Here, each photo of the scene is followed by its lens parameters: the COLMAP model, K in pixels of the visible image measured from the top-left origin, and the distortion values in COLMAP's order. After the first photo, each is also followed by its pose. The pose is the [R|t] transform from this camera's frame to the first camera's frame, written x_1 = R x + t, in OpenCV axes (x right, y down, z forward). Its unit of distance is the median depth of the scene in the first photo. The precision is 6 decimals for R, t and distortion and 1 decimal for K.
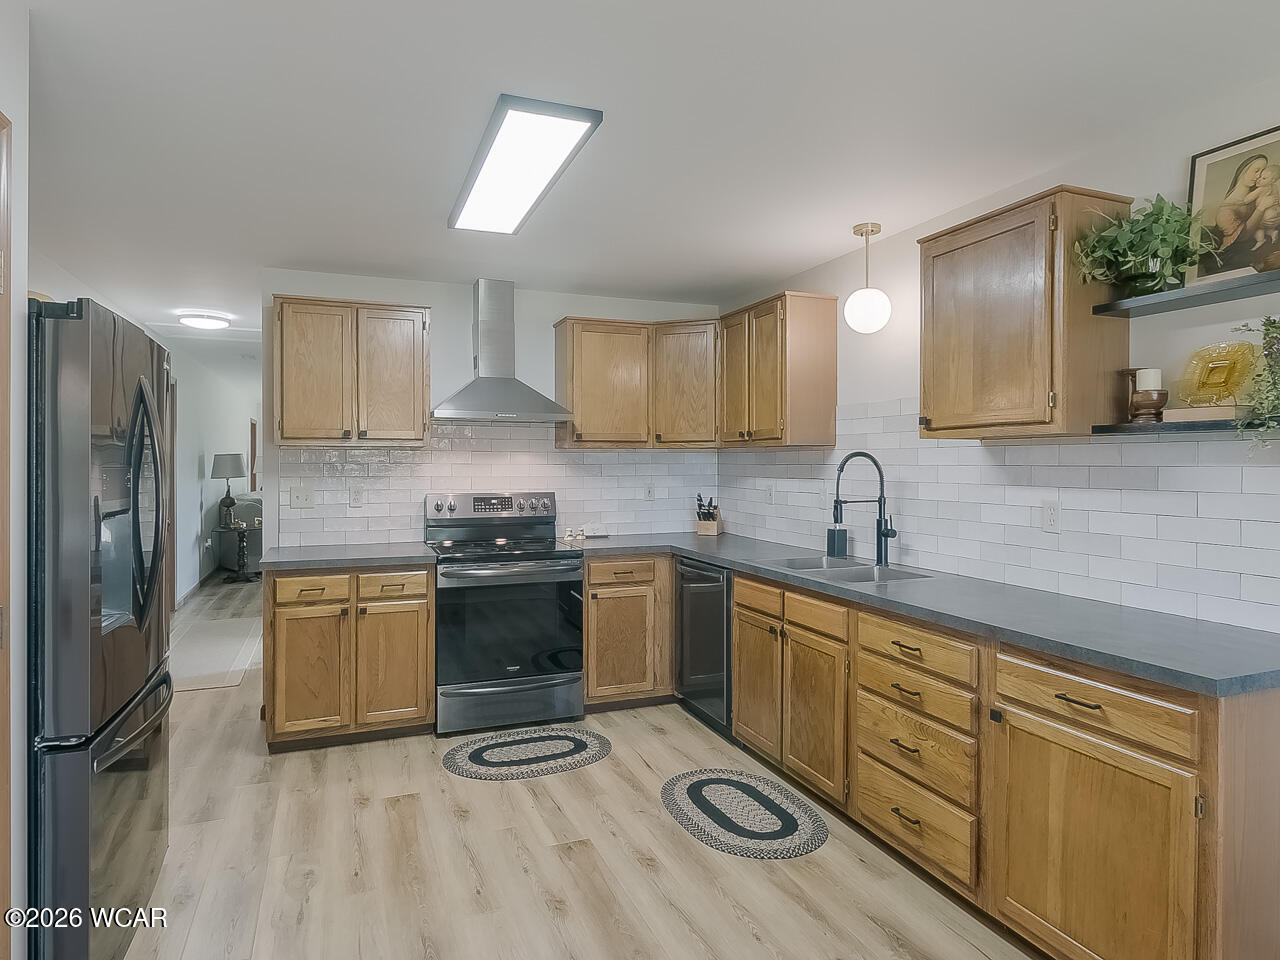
lens RADIAL K [[739.4, 0, 636.3], [0, 739.4, 473.8], [0, 0, 1]] dist [0.001874, -0.000256]
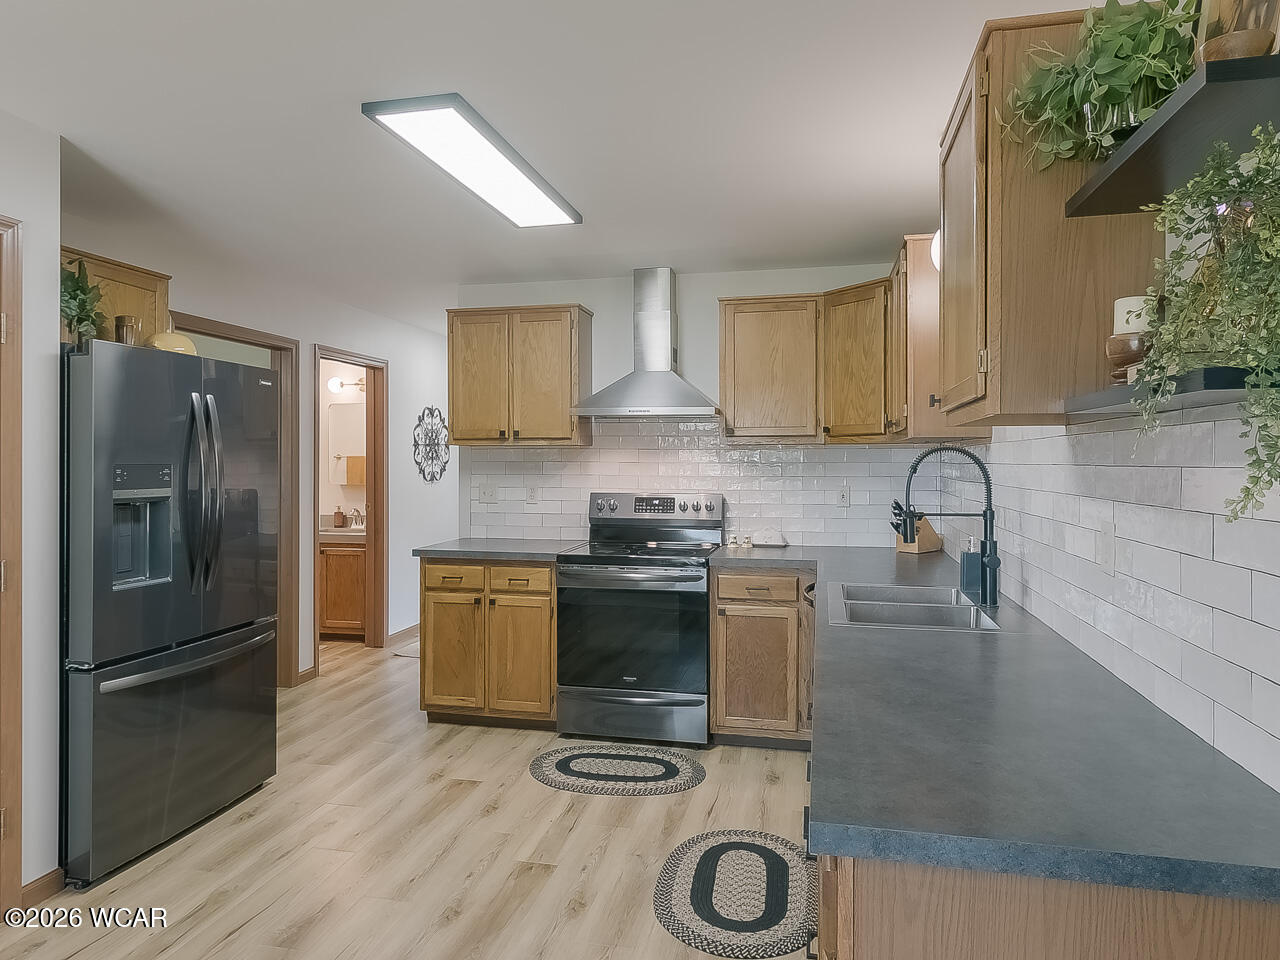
lens RADIAL K [[804.5, 0, 643.0], [0, 804.5, 473.0], [0, 0, 1]] dist [0.005326, -0.000519]
pose [[0.832035, 0.007445, -0.554673, 0.434933], [-0.007897, 0.999968, 0.001576, -0.001837], [0.554667, 0.003069, 0.832067, 0.160965]]
